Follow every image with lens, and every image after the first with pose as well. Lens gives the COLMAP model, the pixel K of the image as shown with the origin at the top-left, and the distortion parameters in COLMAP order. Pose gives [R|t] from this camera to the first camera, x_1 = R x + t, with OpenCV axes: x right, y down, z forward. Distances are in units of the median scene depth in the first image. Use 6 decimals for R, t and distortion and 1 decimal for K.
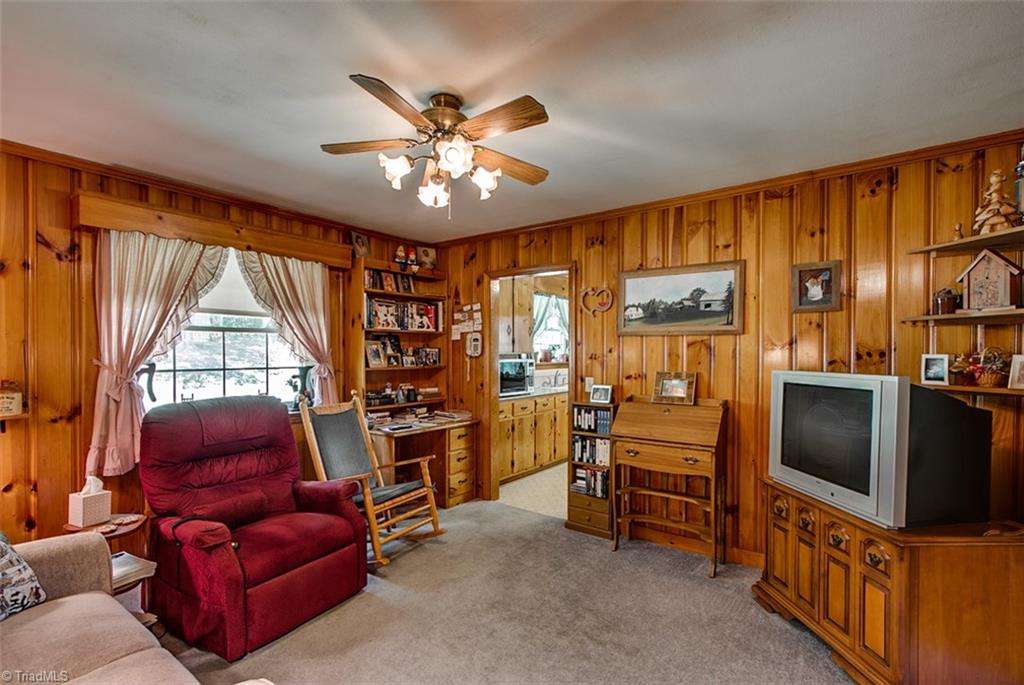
lens RADIAL K [[482.8, 0, 488.4], [0, 482.8, 353.9], [0, 0, 1]] dist [-0.012176, 0.003751]
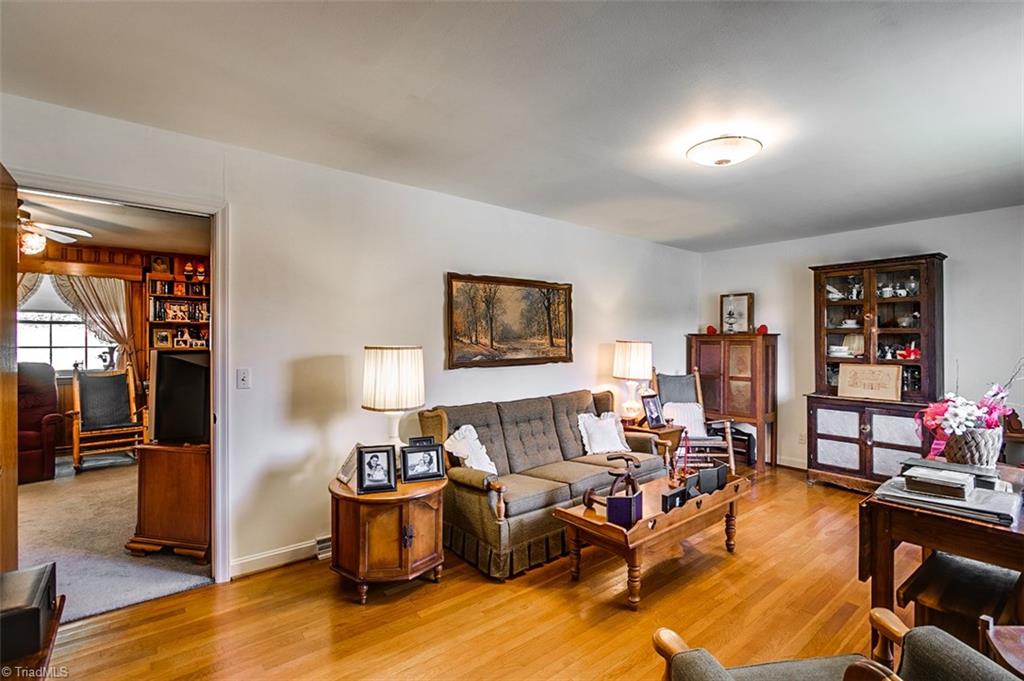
lens RADIAL K [[482.8, 0, 522.2], [0, 482.8, 337.3], [0, 0, 1]] dist [-0.012176, 0.003751]
pose [[0.973400, 0.003017, -0.229093, 1.246449], [-0.004491, 0.999972, -0.005912, 0.000372], [0.229069, 0.006783, 0.973387, -0.178799]]
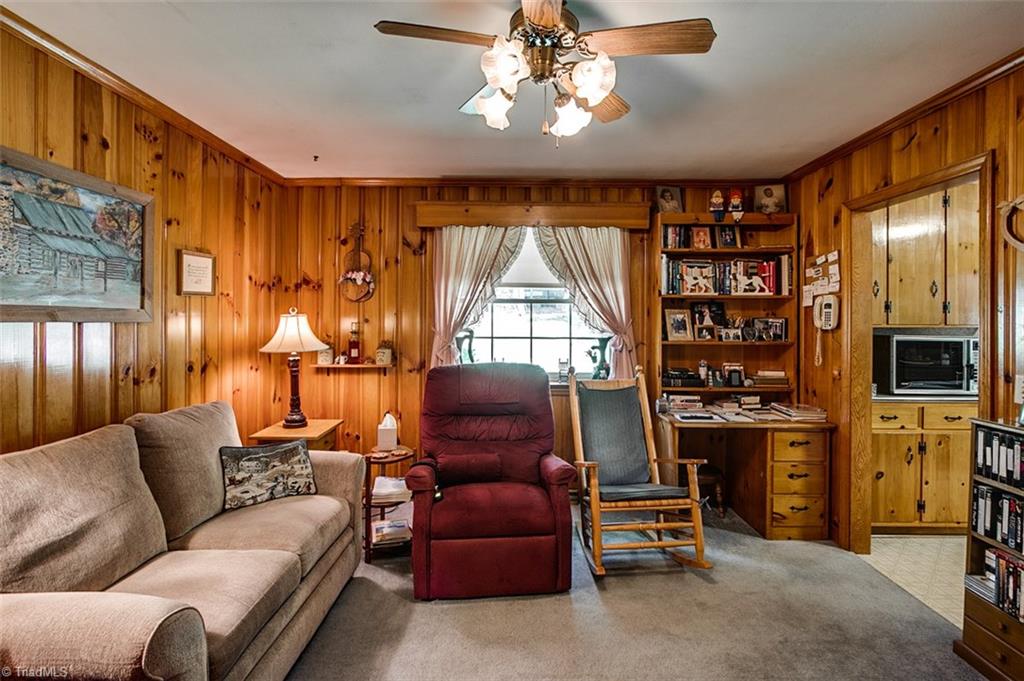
lens RADIAL K [[482.8, 0, 521.0], [0, 482.8, 318.7], [0, 0, 1]] dist [-0.012176, 0.003751]
pose [[0.611126, -0.002279, -0.791530, 0.284505], [-0.008505, 0.999919, -0.009446, -0.000731], [0.791488, 0.012505, 0.611057, 0.286569]]
